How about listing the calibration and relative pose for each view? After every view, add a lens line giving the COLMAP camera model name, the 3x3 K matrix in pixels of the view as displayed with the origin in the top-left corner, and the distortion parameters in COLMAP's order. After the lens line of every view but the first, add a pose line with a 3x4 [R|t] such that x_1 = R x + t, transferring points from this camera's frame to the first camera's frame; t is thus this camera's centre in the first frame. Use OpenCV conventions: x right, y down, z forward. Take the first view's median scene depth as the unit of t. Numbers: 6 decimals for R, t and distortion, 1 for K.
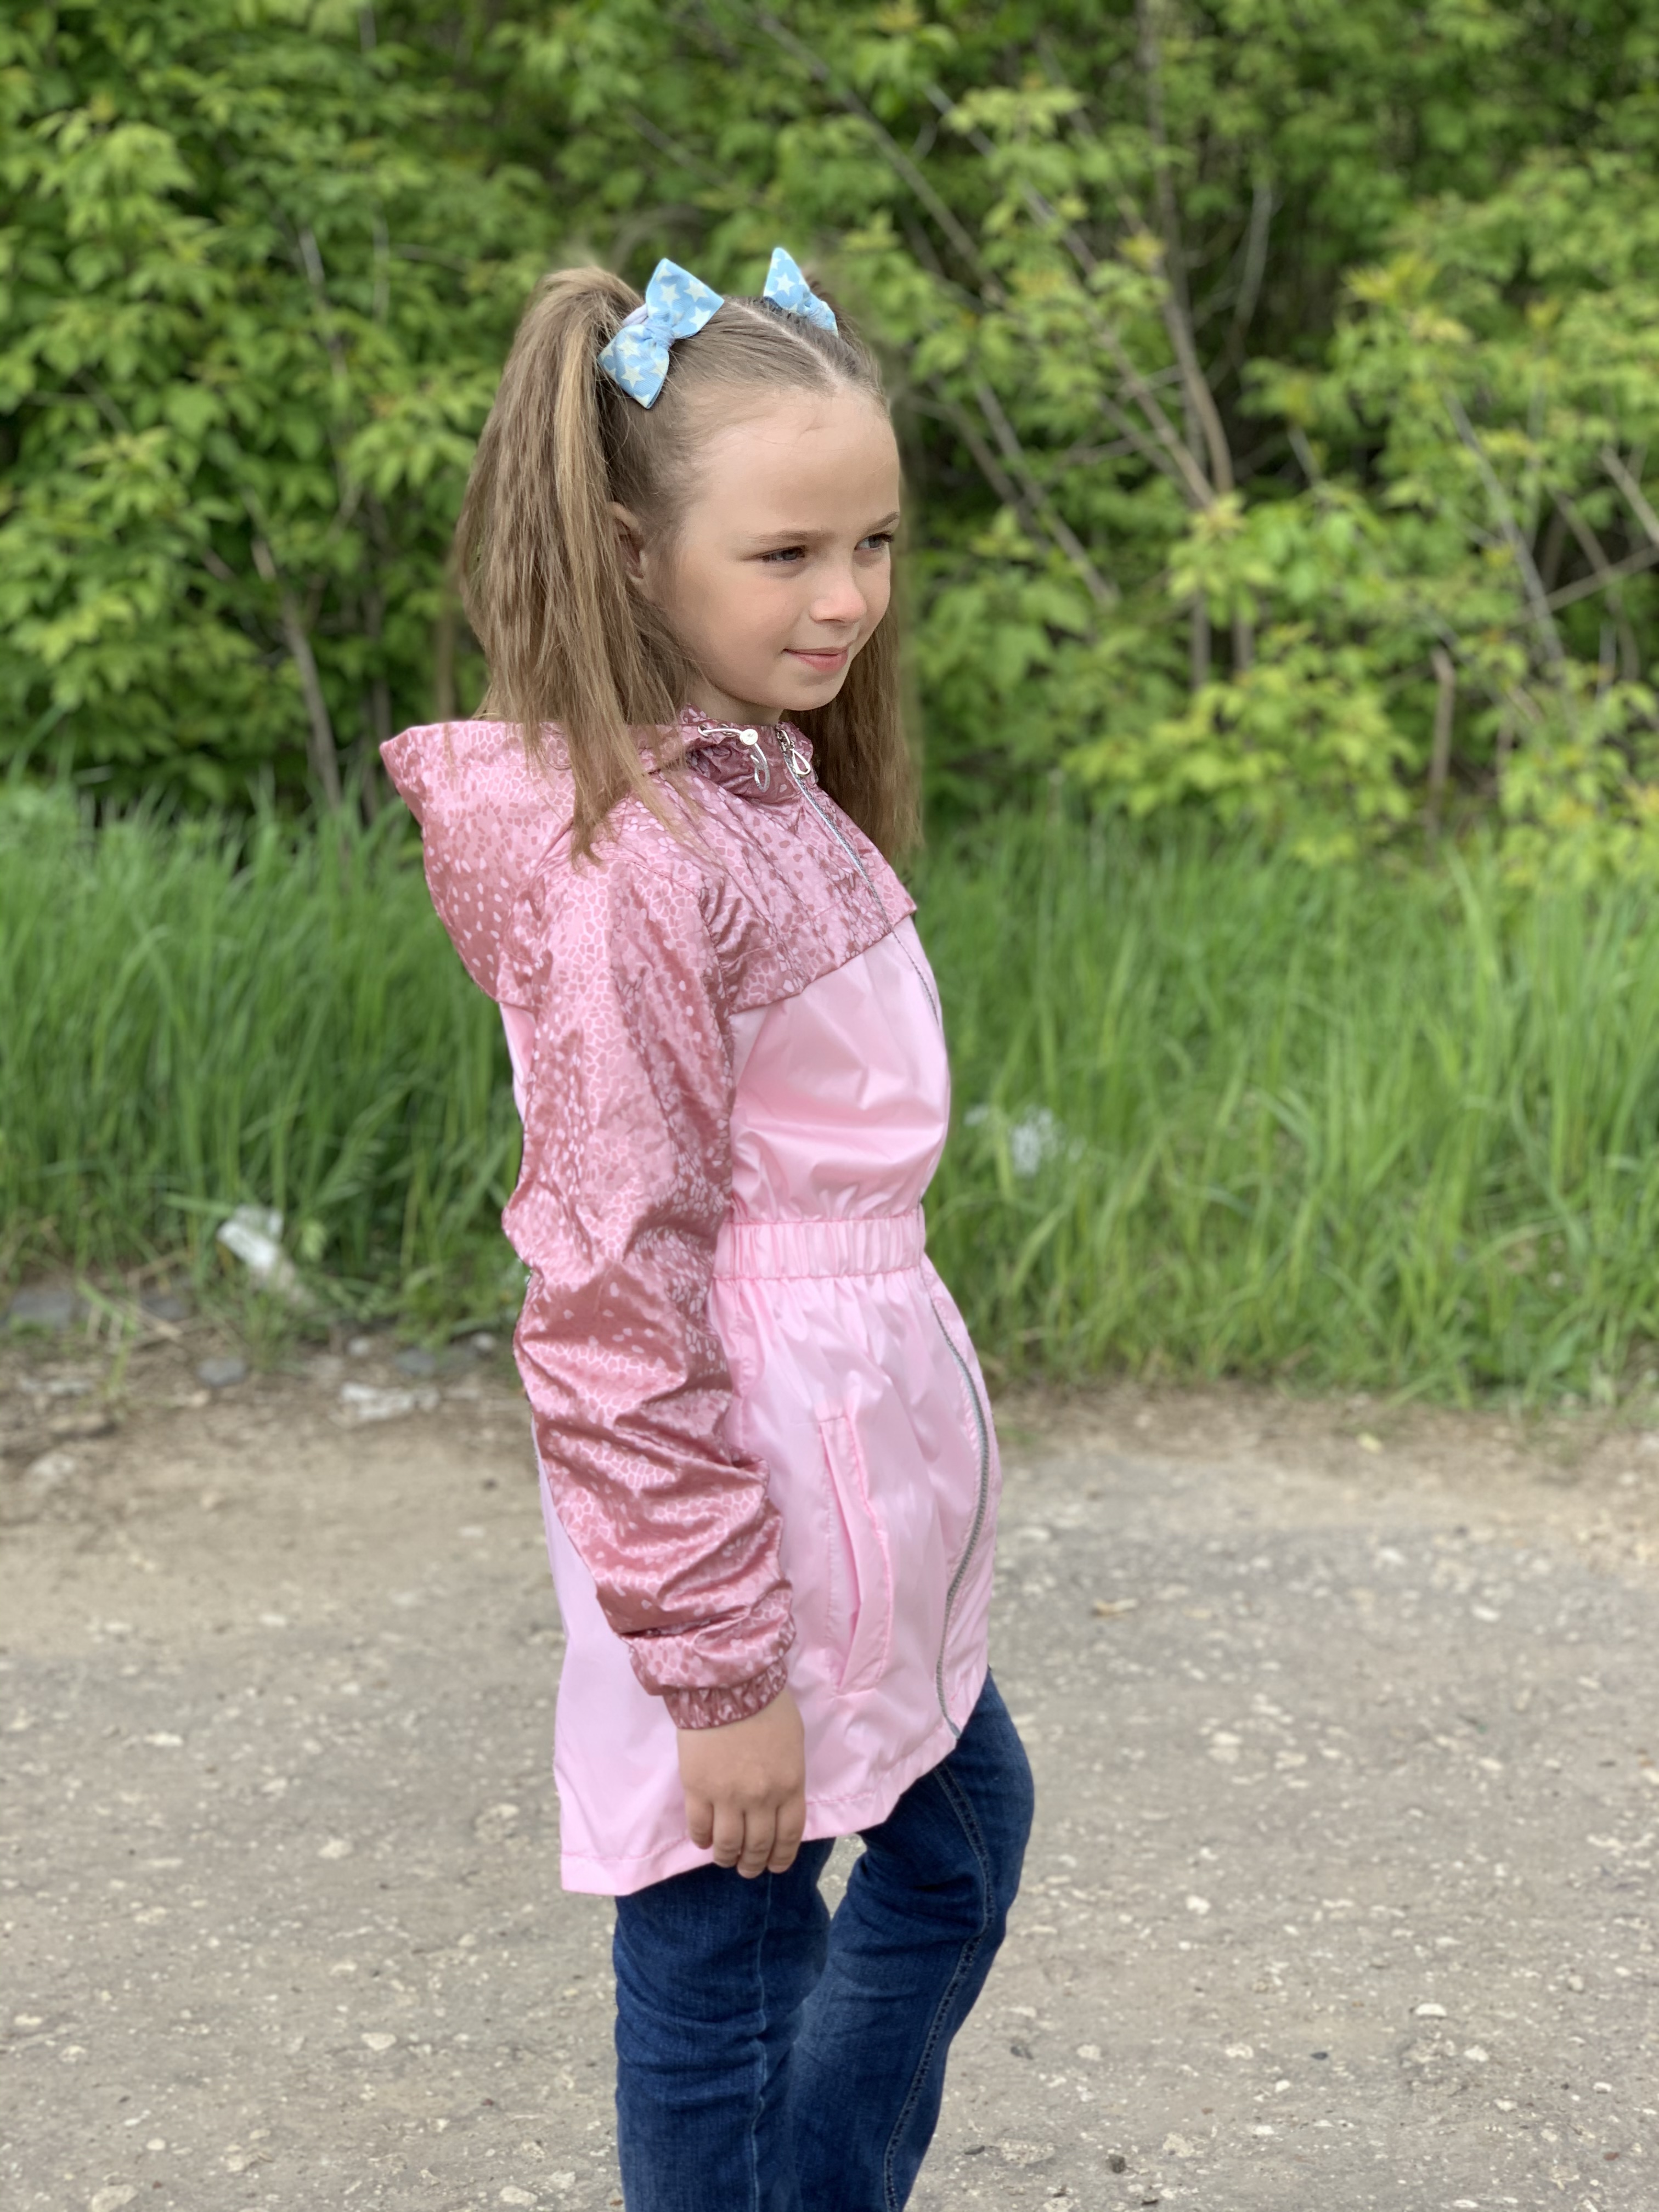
lens RADIAL K [[3371.1, 0, 856.0], [0, 3371.1, 1020.7], [0, 0, 1]] dist [0.184966, -0.796177]
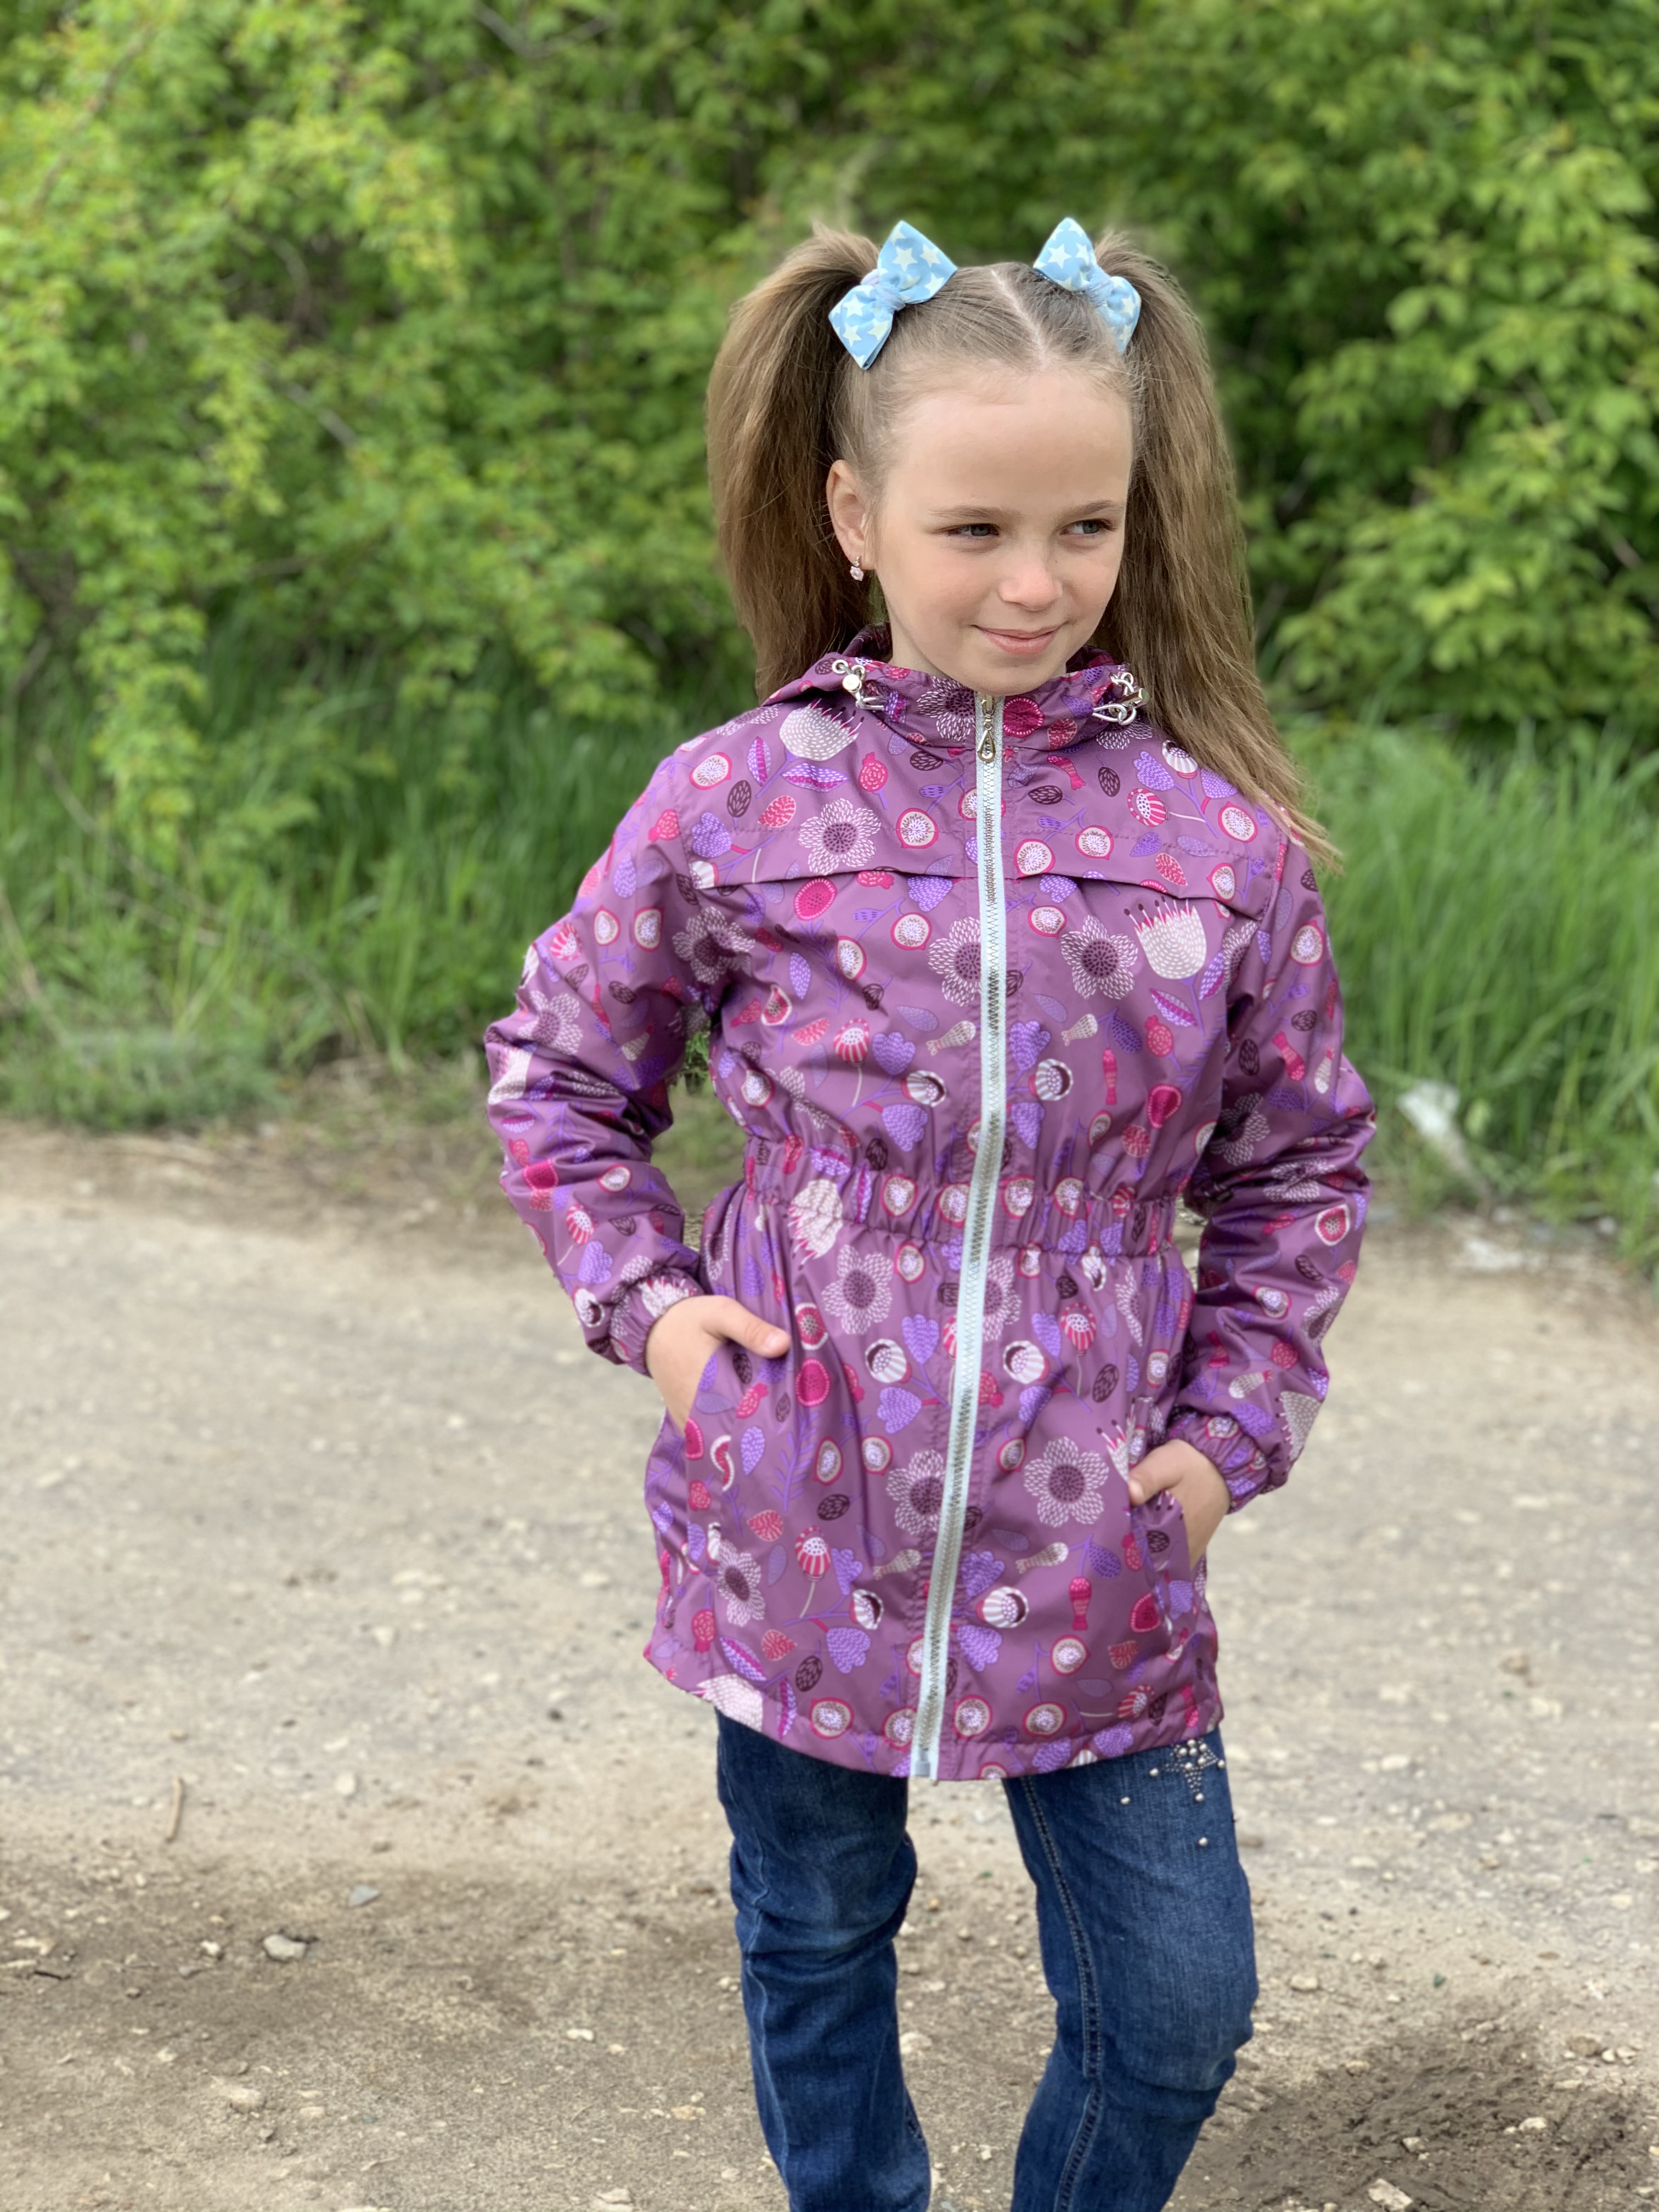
lens RADIAL K [[3351.5, 0, 828.0], [0, 3351.5, 1032.7], [0, 0, 1]] dist [0.162028, -0.725652]
pose [[0.870660, 0.124405, -0.475894, 0.195949], [-0.125857, 0.991625, 0.028966, 0.032176], [0.475512, 0.034675, 0.879026, -0.119773]]
